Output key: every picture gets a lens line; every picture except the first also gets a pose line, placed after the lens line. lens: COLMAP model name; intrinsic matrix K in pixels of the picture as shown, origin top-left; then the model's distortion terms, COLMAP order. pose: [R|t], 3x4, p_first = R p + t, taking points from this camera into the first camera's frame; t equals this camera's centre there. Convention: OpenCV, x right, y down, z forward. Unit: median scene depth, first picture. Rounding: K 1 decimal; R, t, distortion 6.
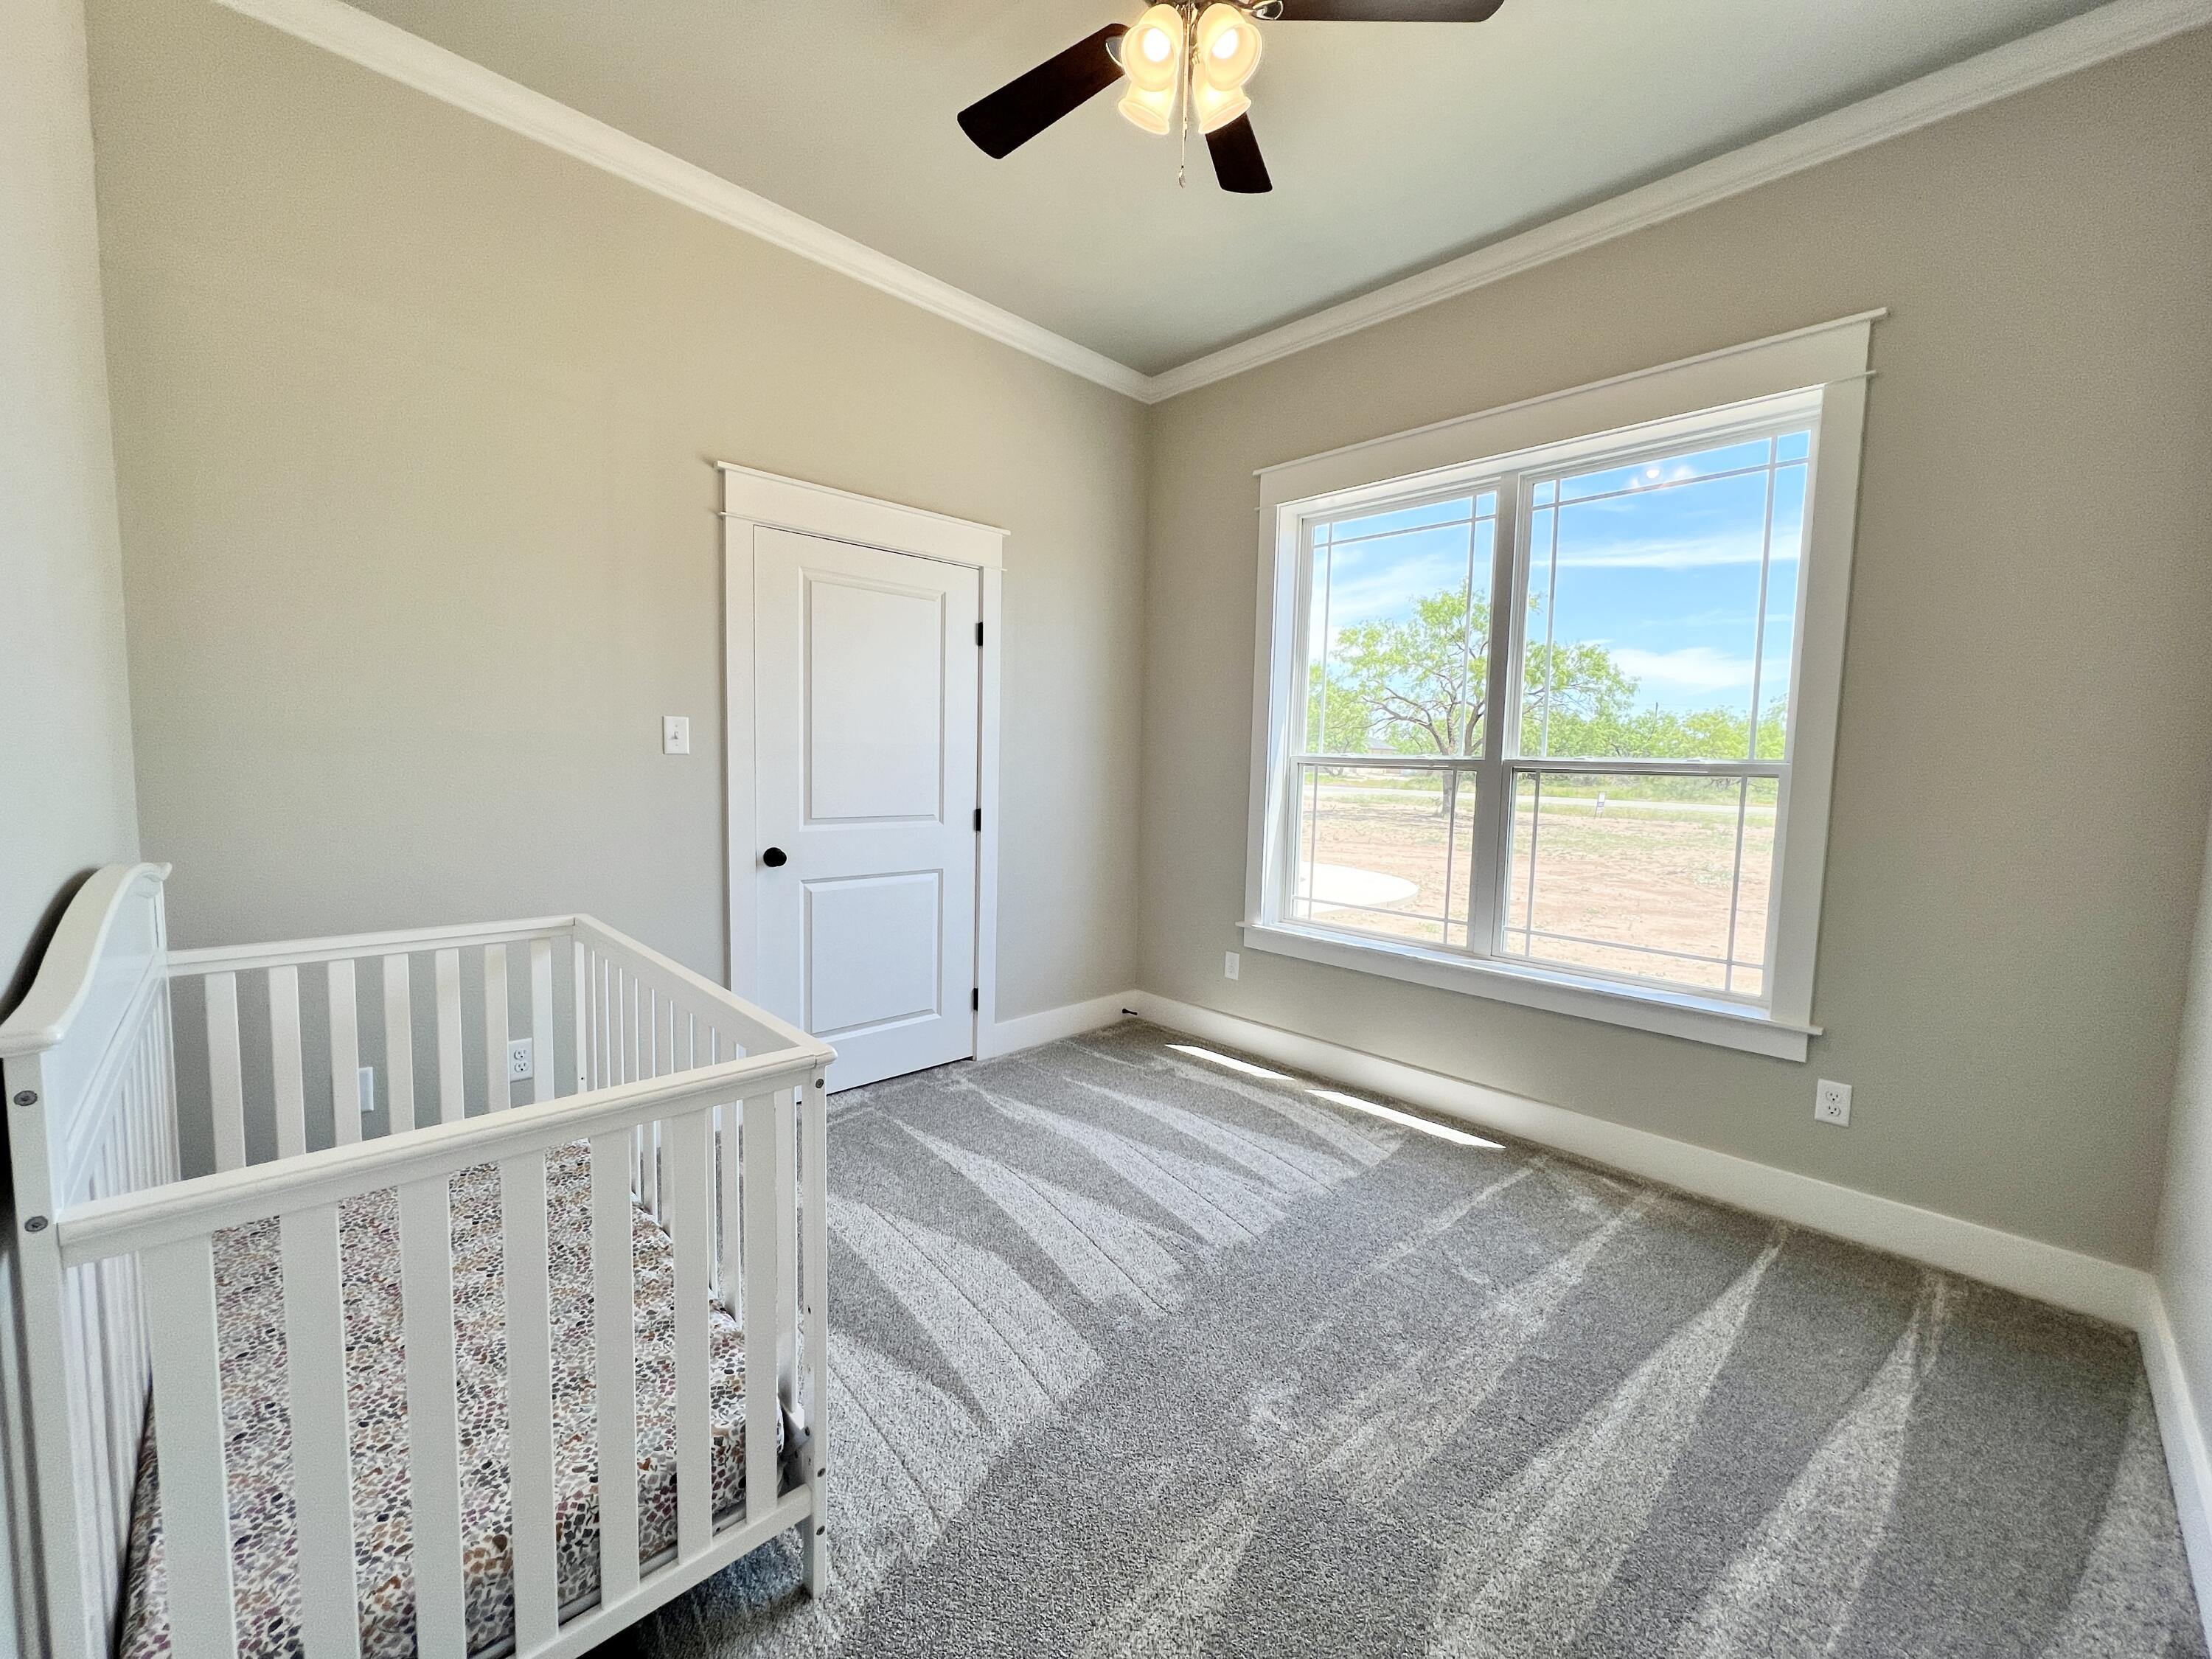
lens RADIAL K [[882.0, 0, 1113.5], [0, 882.0, 827.0], [0, 0, 1]] dist [0.001469, -0.000205]
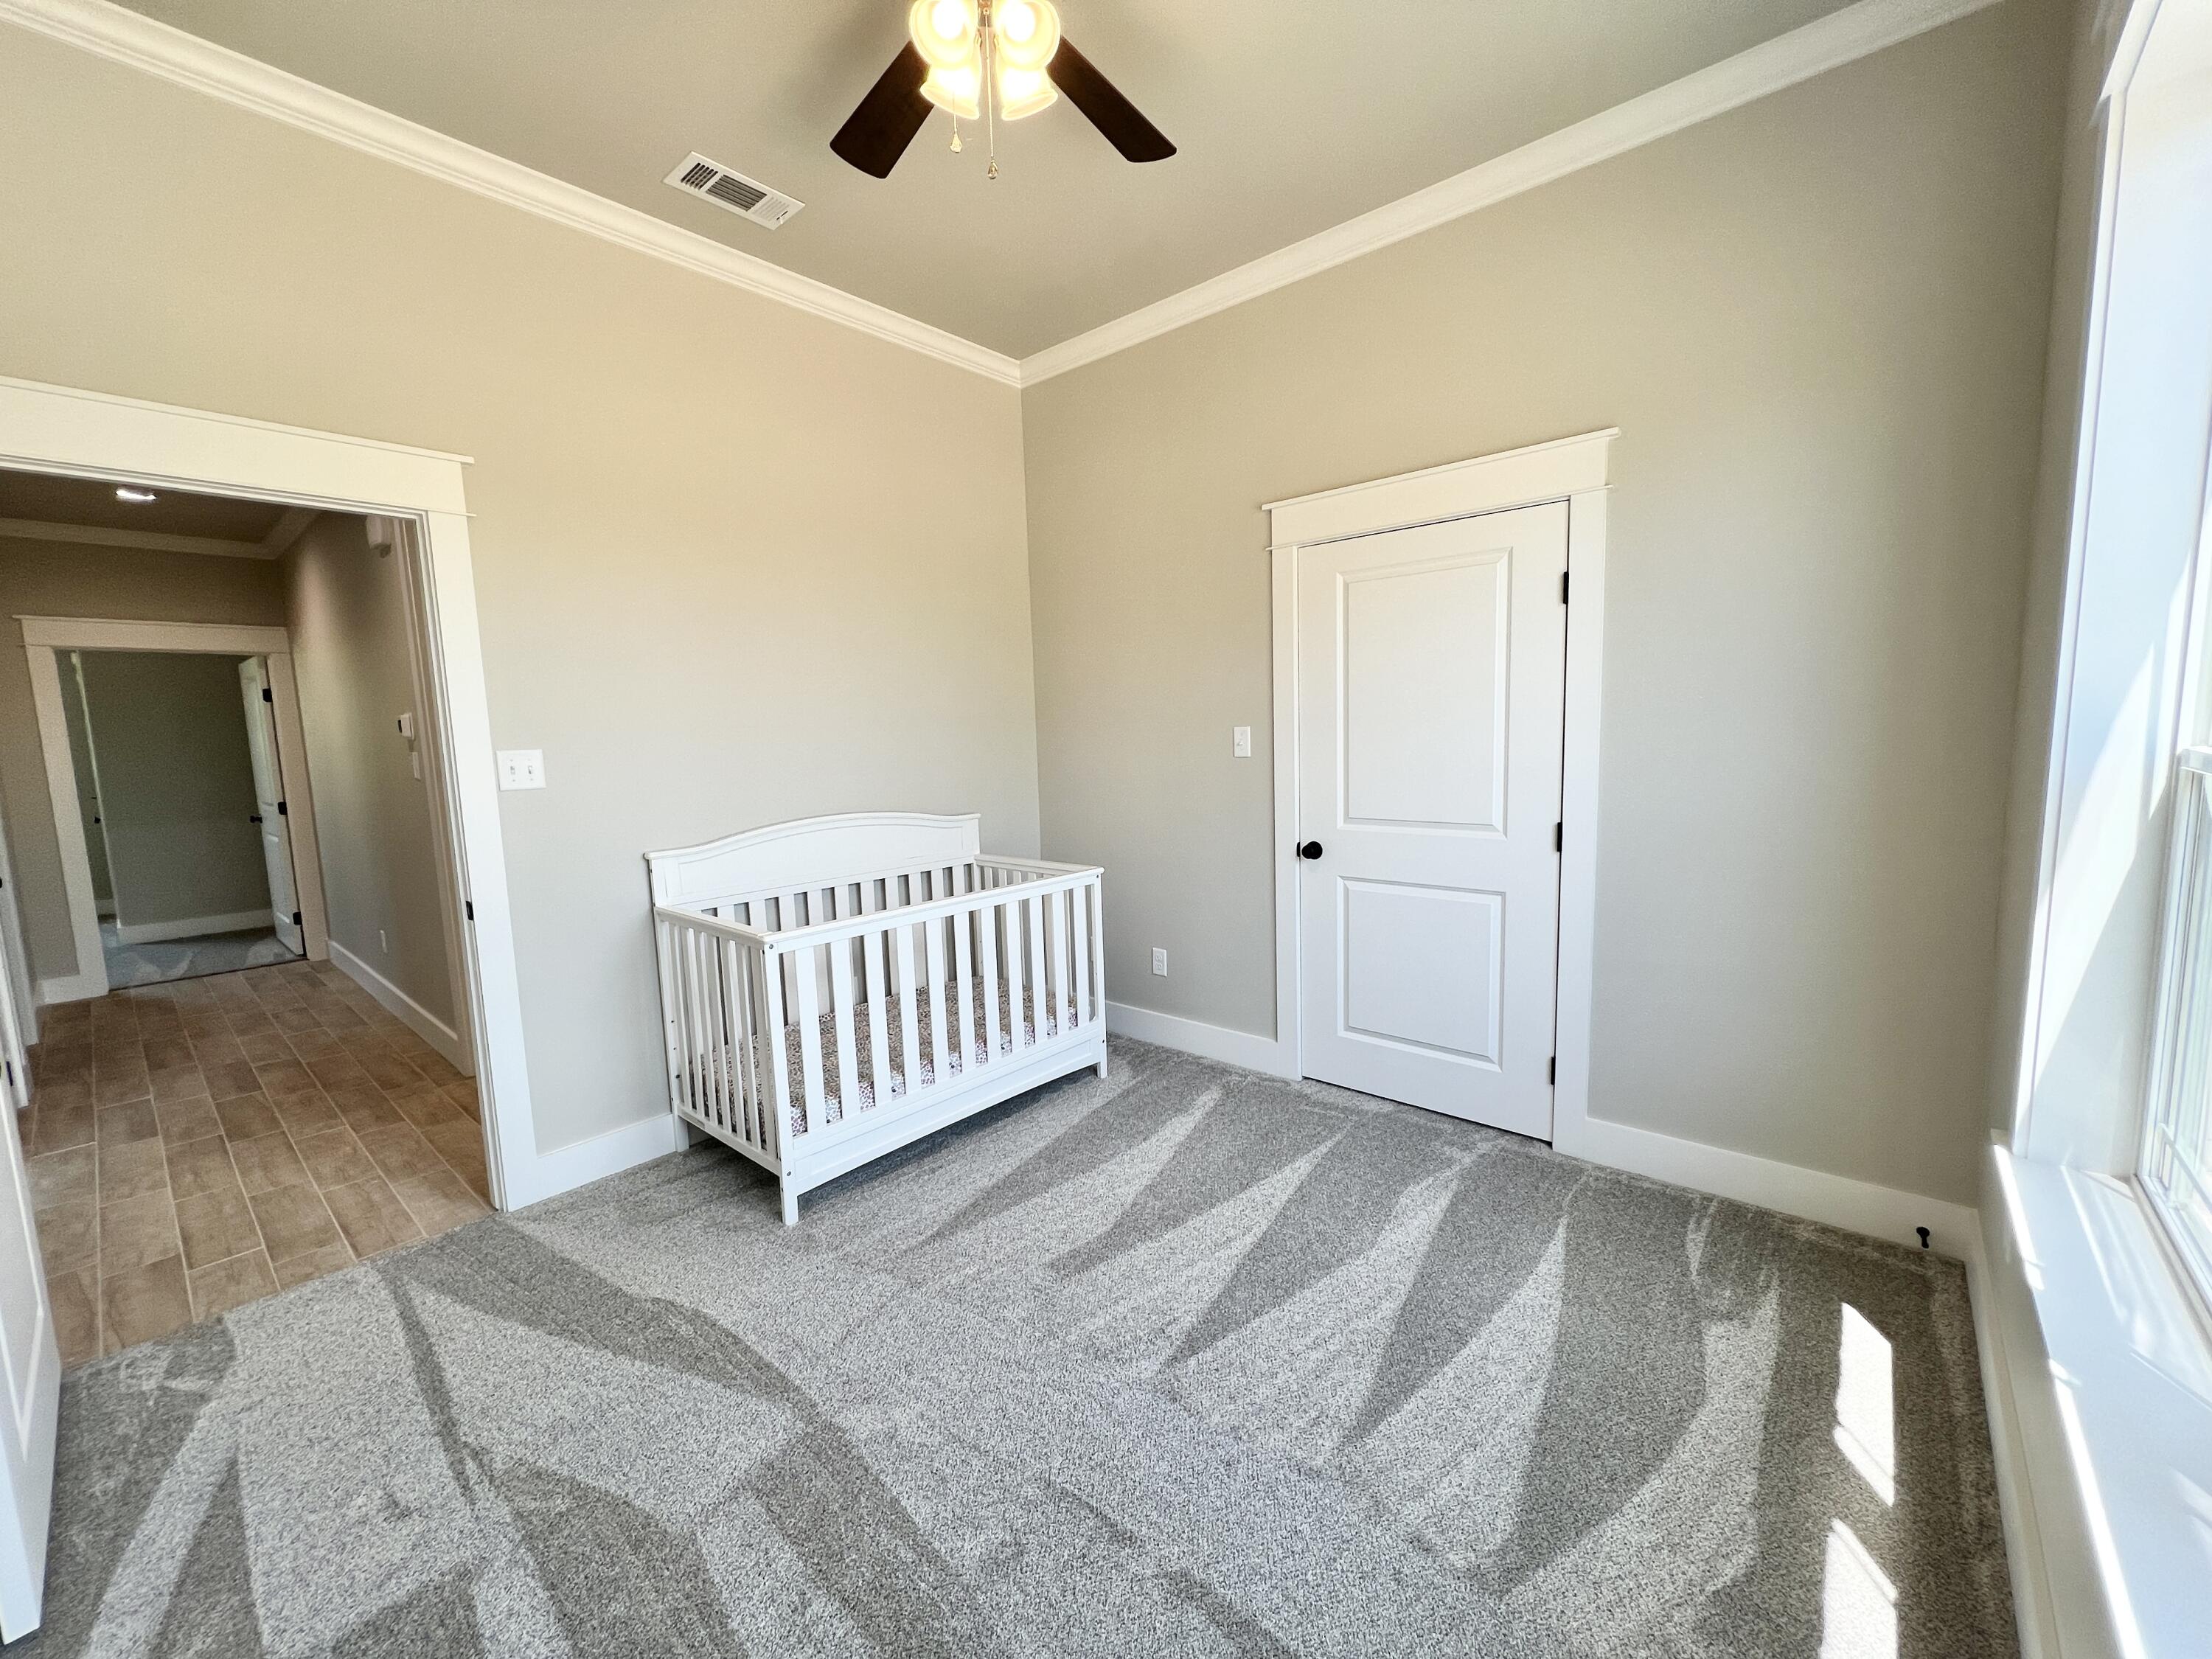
lens RADIAL K [[882.0, 0, 1113.5], [0, 882.0, 827.0], [0, 0, 1]] dist [0.001469, -0.000205]
pose [[0.082523, 0.084548, -0.992996, 0.644395], [-0.047812, 0.995583, 0.080795, -0.067721], [0.995442, 0.040810, 0.086201, 0.637463]]
